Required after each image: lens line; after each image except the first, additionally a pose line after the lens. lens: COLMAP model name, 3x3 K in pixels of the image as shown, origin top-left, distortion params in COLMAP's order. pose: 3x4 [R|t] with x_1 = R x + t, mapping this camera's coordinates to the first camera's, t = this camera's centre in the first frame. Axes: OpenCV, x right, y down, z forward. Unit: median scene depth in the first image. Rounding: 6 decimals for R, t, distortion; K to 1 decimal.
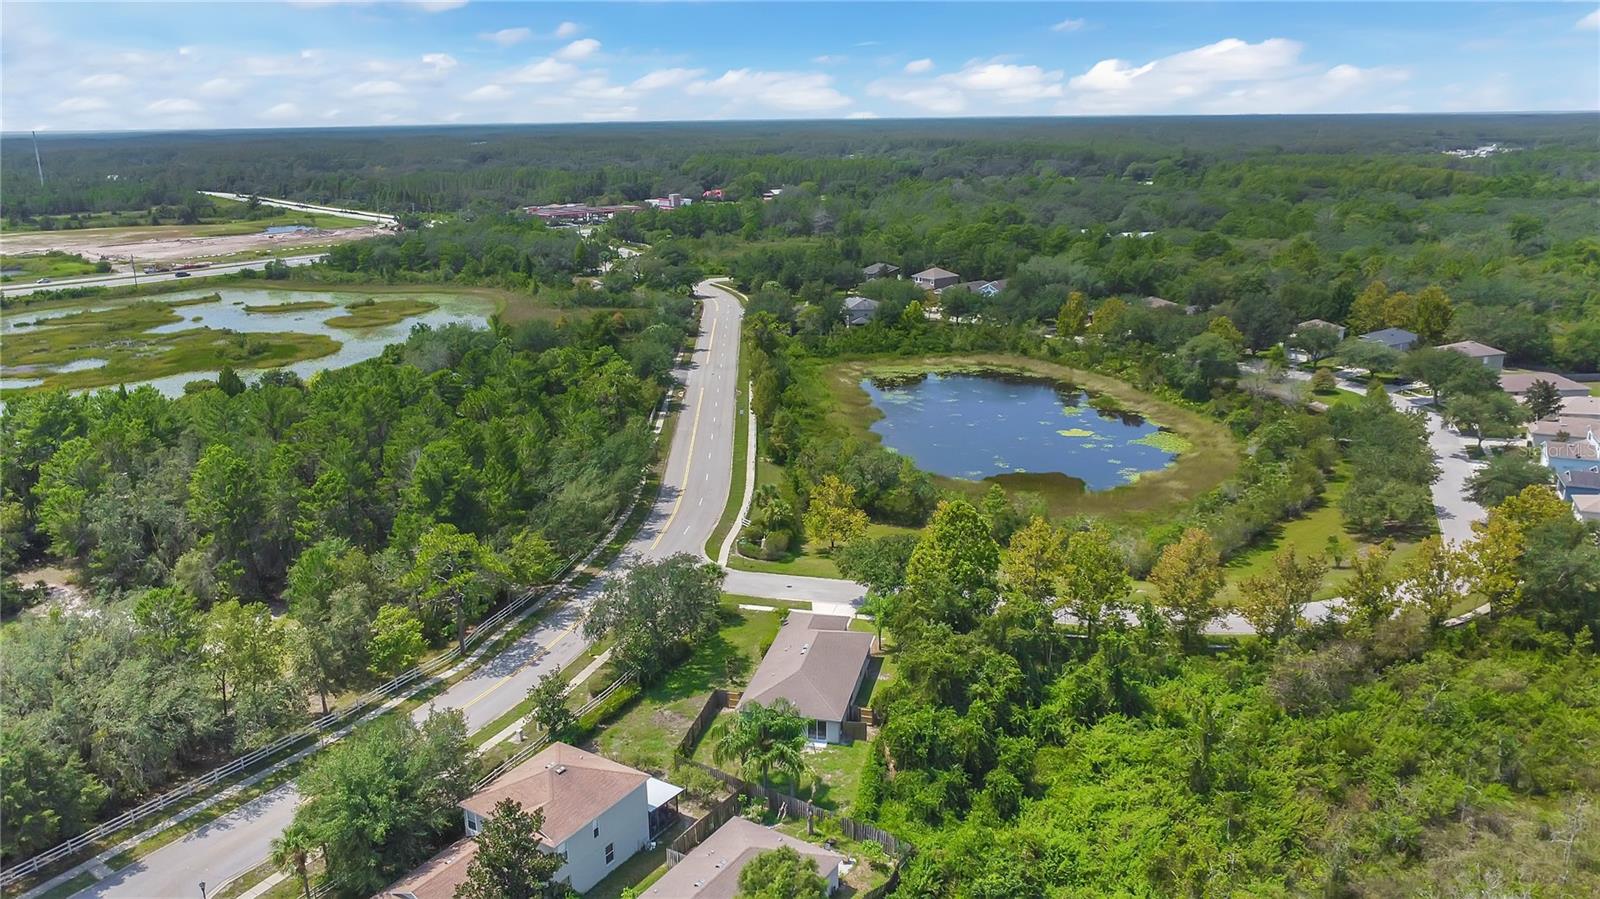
lens RADIAL K [[1154.9, 0, 800.0], [0, 1154.9, 449.5], [0, 0, 1]] dist [-0.031453, -0.000188]
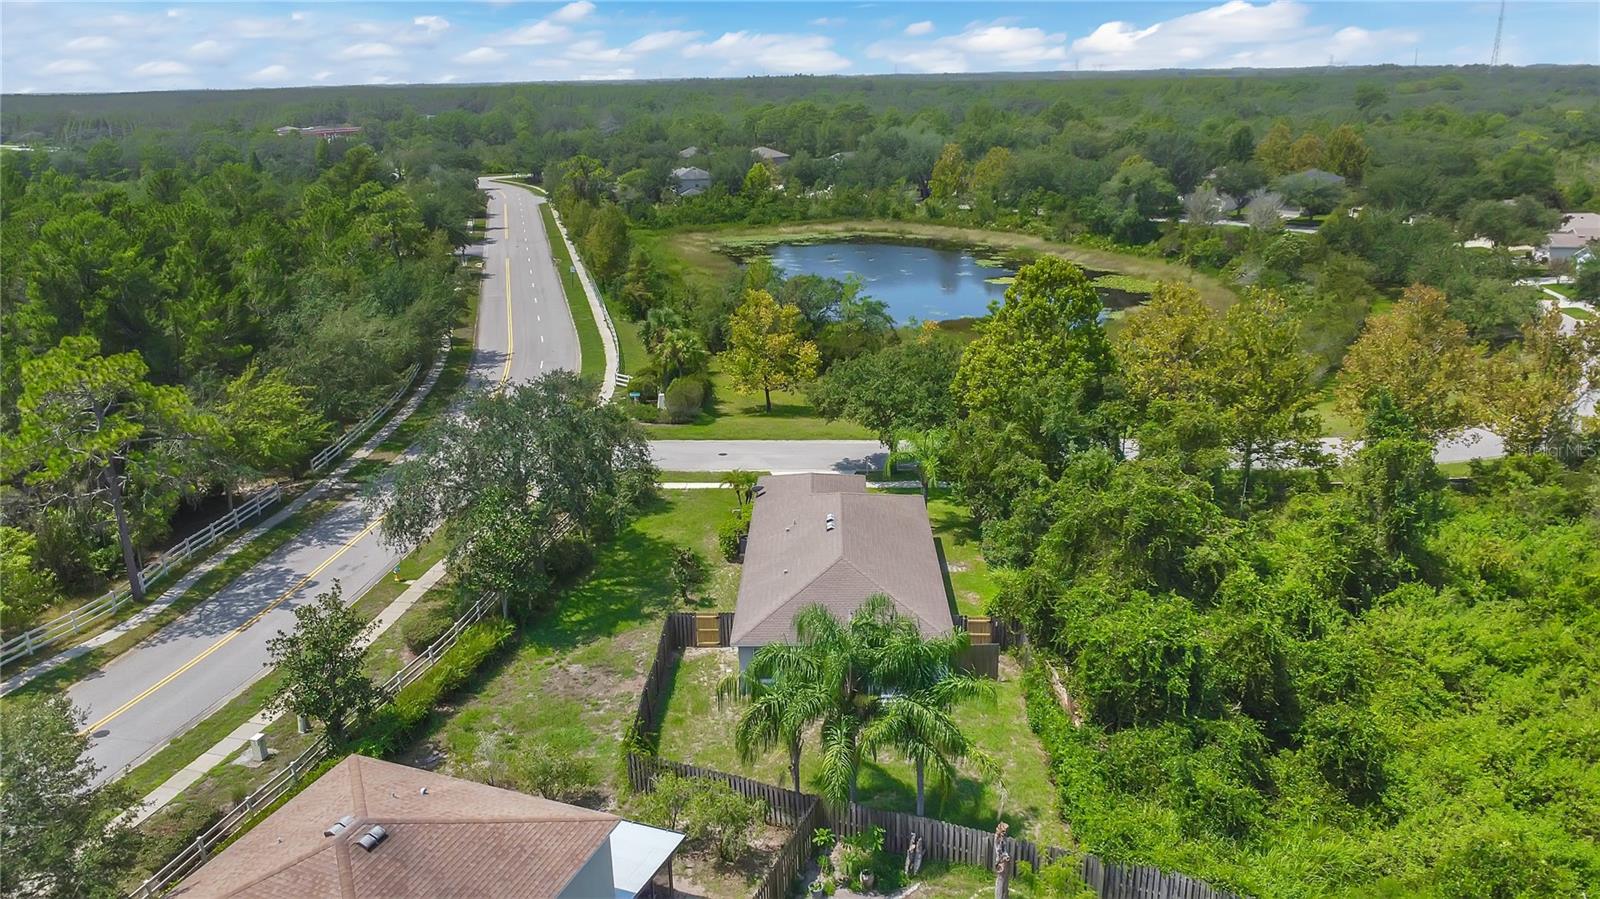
lens RADIAL K [[1184.9, 0, 800.0], [0, 1184.9, 449.5], [0, 0, 1]] dist [-0.008210, -0.061195]
pose [[0.981201, -0.068605, 0.180383, -0.090015], [0.062331, 0.997244, 0.040230, 0.102474], [-0.182646, -0.028231, 0.982773, 0.414061]]
